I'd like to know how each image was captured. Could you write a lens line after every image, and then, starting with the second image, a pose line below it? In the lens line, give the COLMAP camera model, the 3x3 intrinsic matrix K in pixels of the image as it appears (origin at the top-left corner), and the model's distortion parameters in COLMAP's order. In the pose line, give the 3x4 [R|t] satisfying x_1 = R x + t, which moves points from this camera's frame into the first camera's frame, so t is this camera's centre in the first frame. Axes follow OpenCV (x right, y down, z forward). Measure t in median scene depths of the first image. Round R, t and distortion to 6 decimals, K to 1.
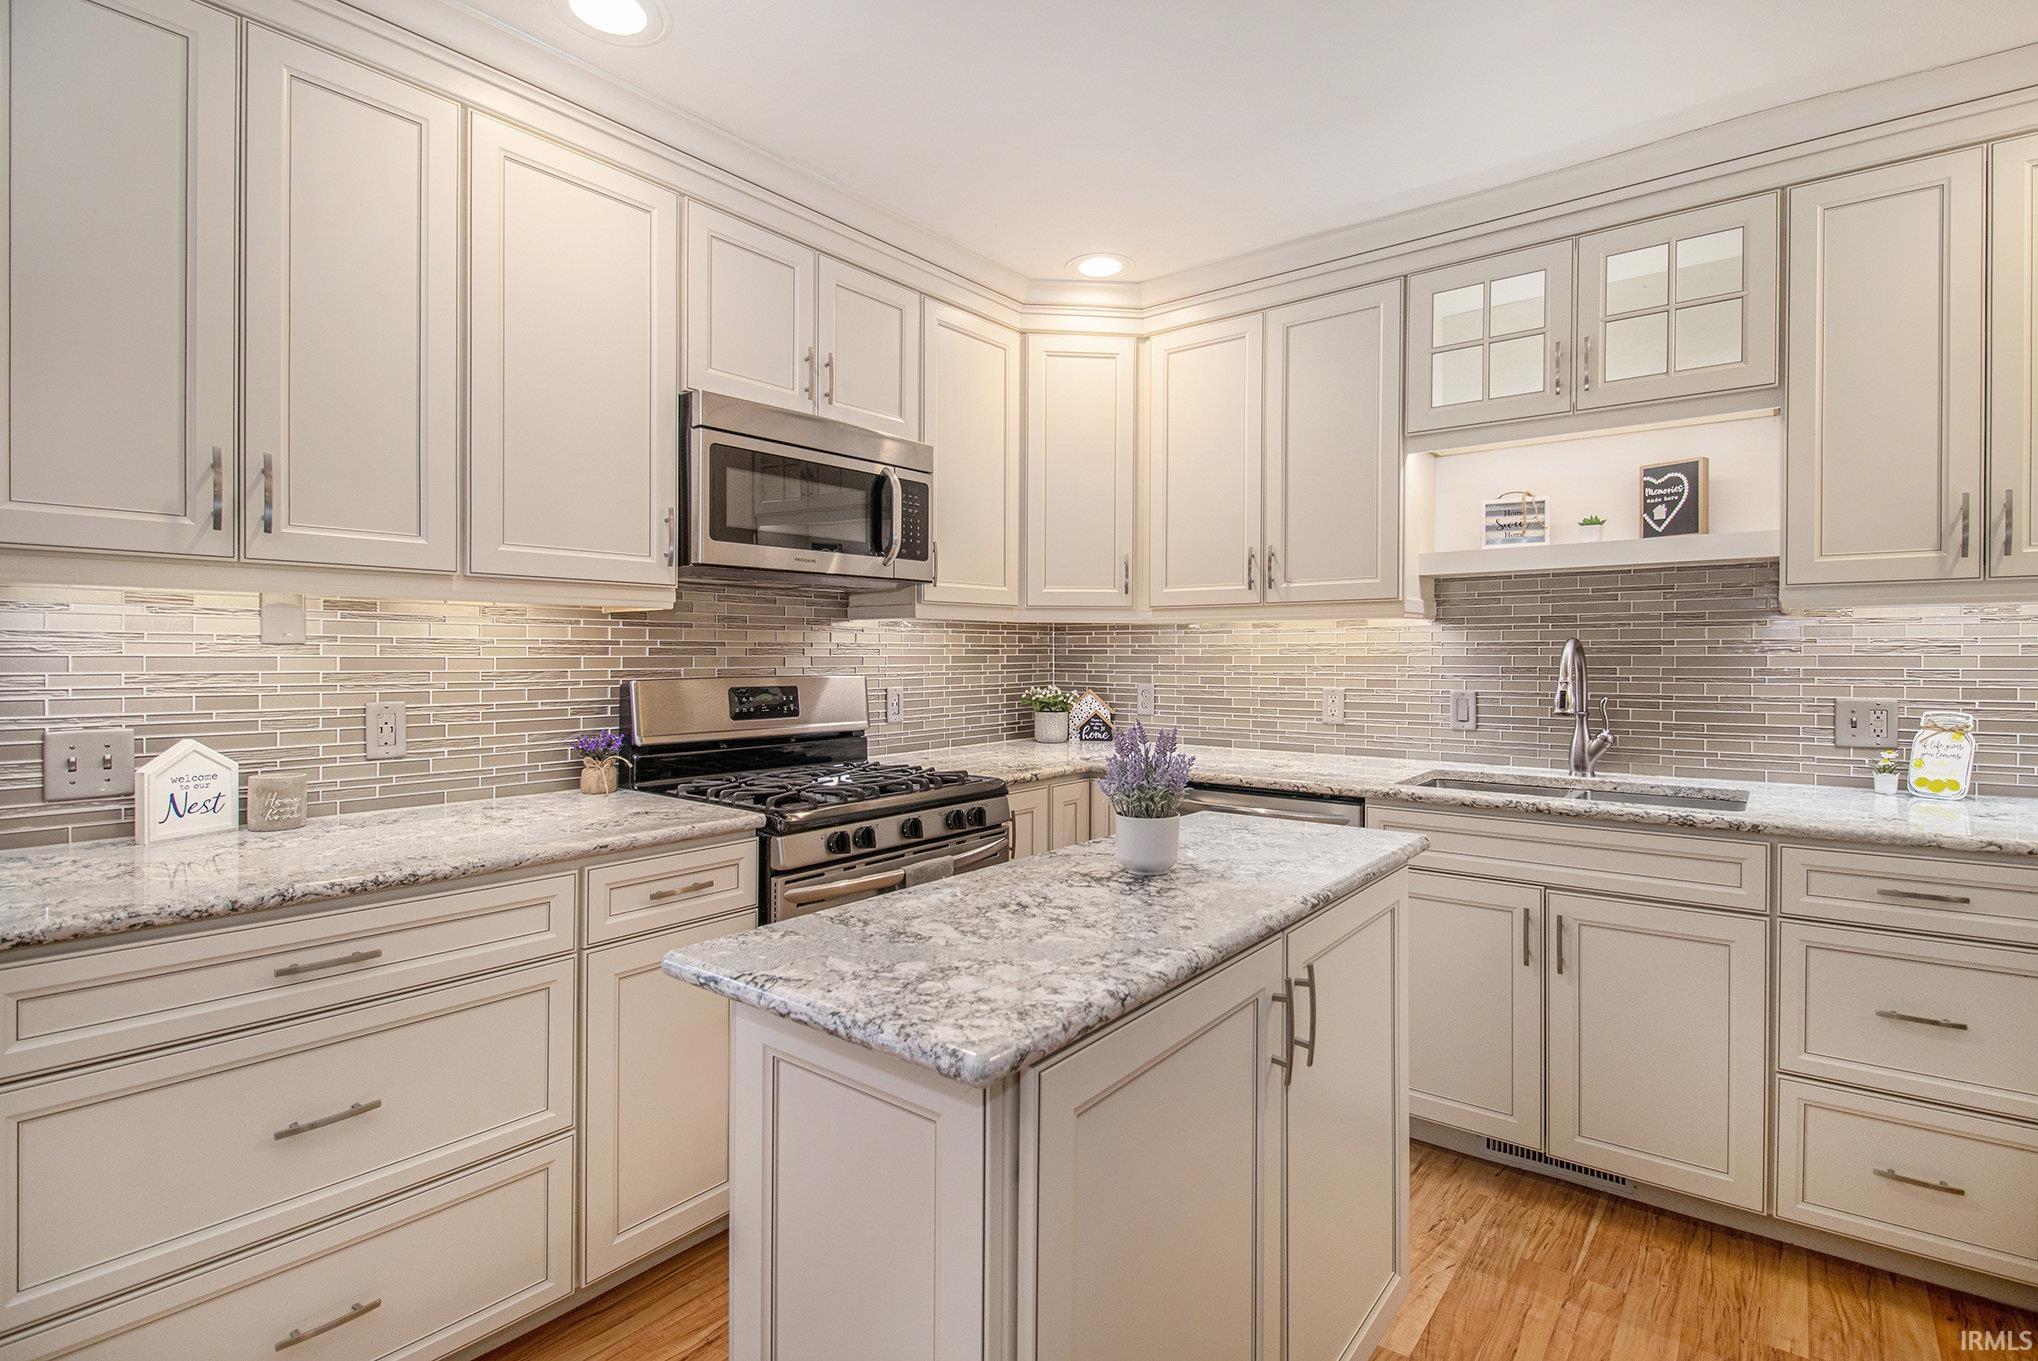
lens RADIAL K [[967.6, 0, 1028.2], [0, 967.6, 665.5], [0, 0, 1]] dist [-0.001828, -0.000590]
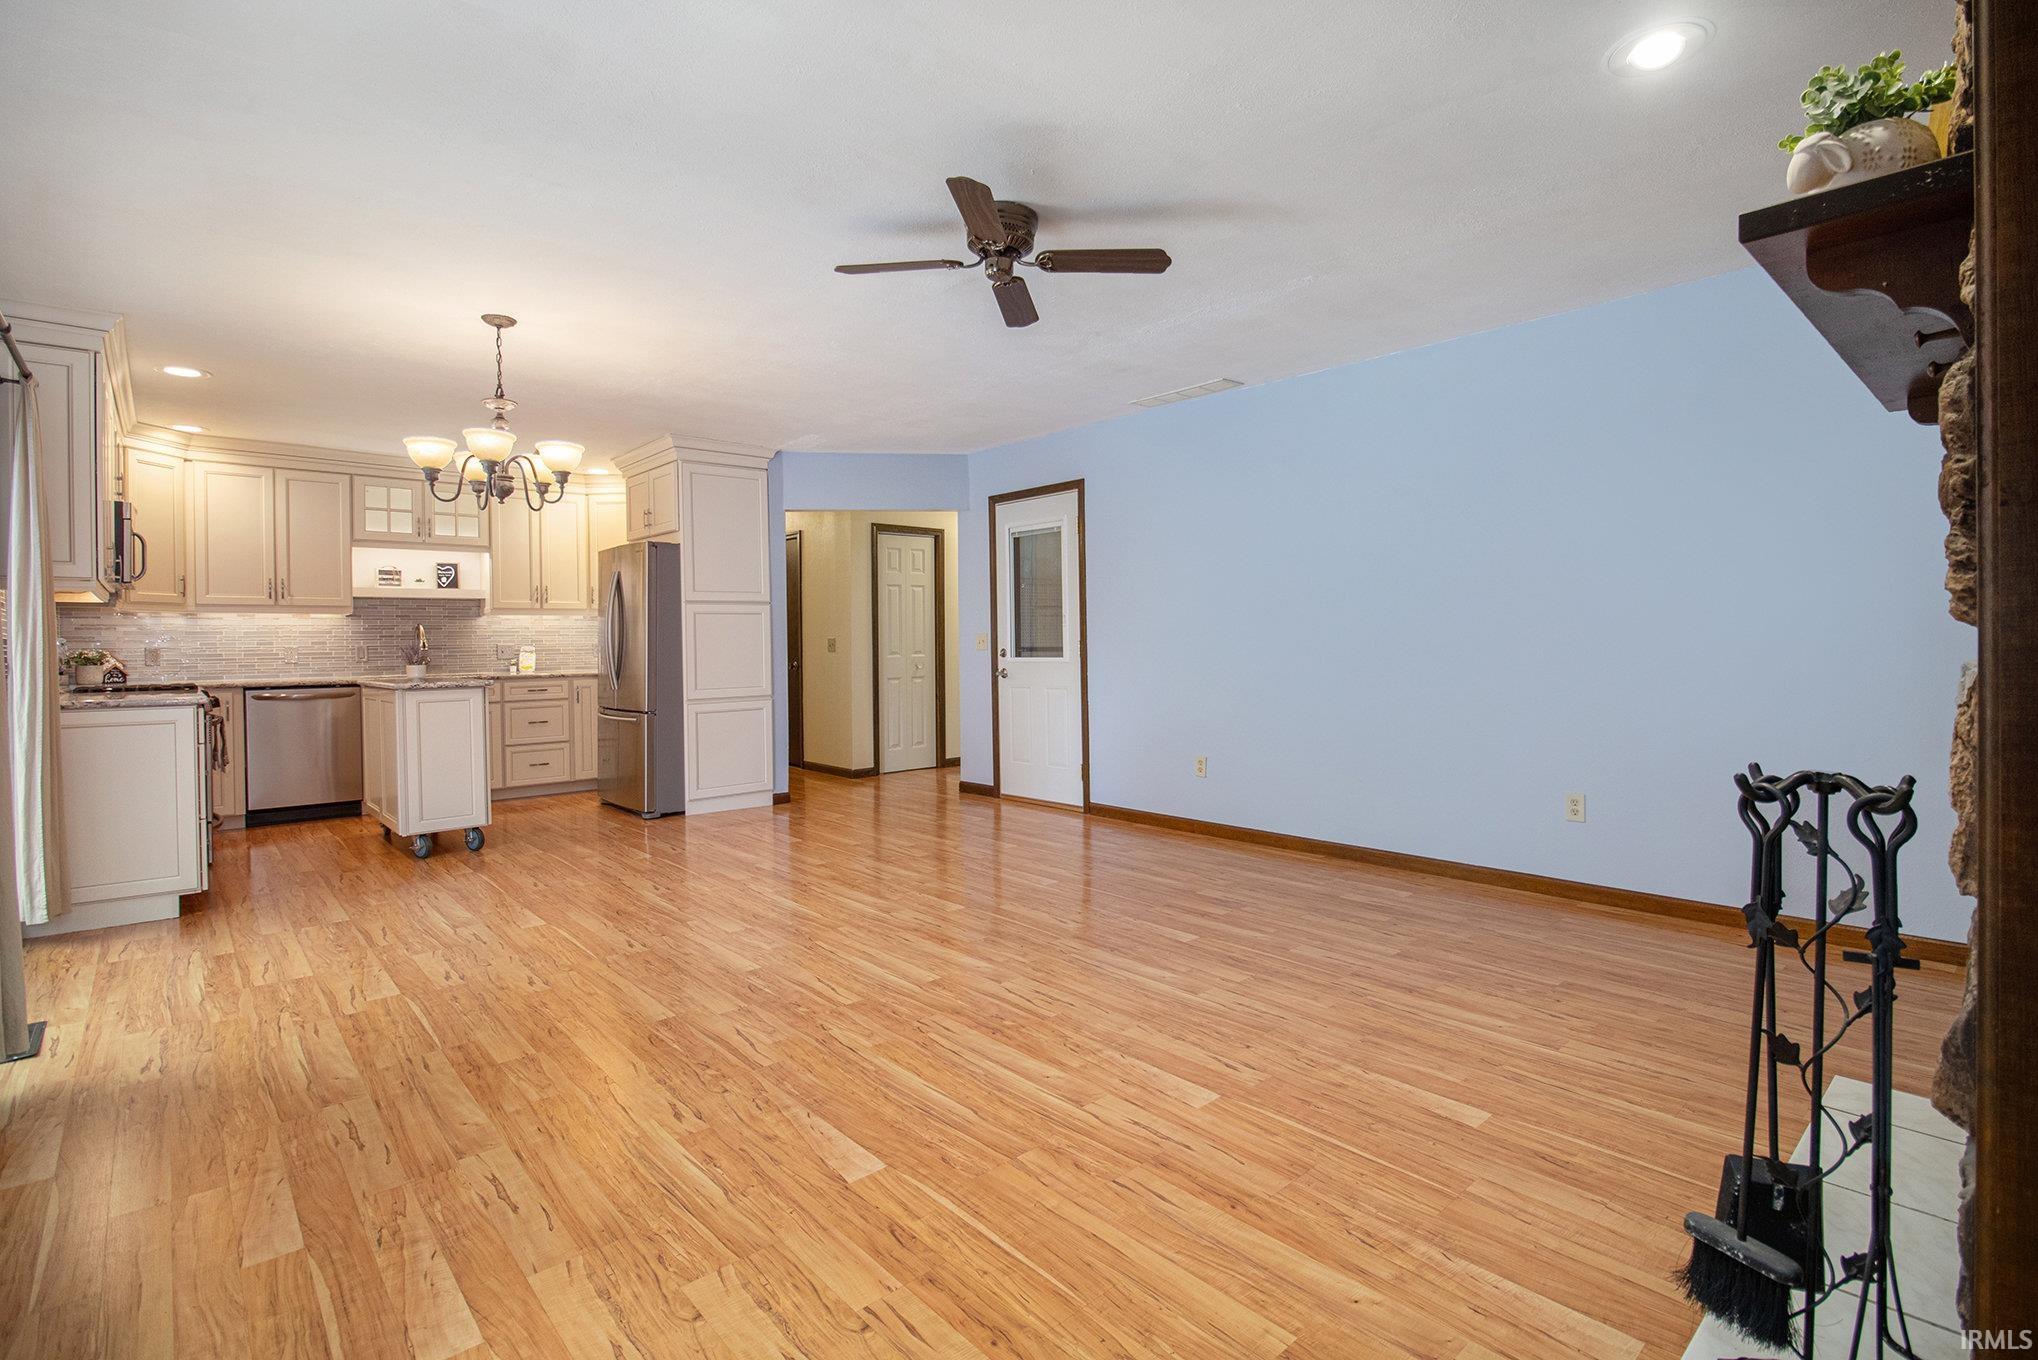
lens RADIAL K [[967.6, 0, 1028.2], [0, 967.6, 665.0], [0, 0, 1]] dist [-0.001828, -0.000590]
pose [[0.179758, -0.024041, 0.983417, -1.817255], [0.023222, 0.999526, 0.020190, 0.073201], [-0.983437, 0.019208, 0.180231, -1.181598]]
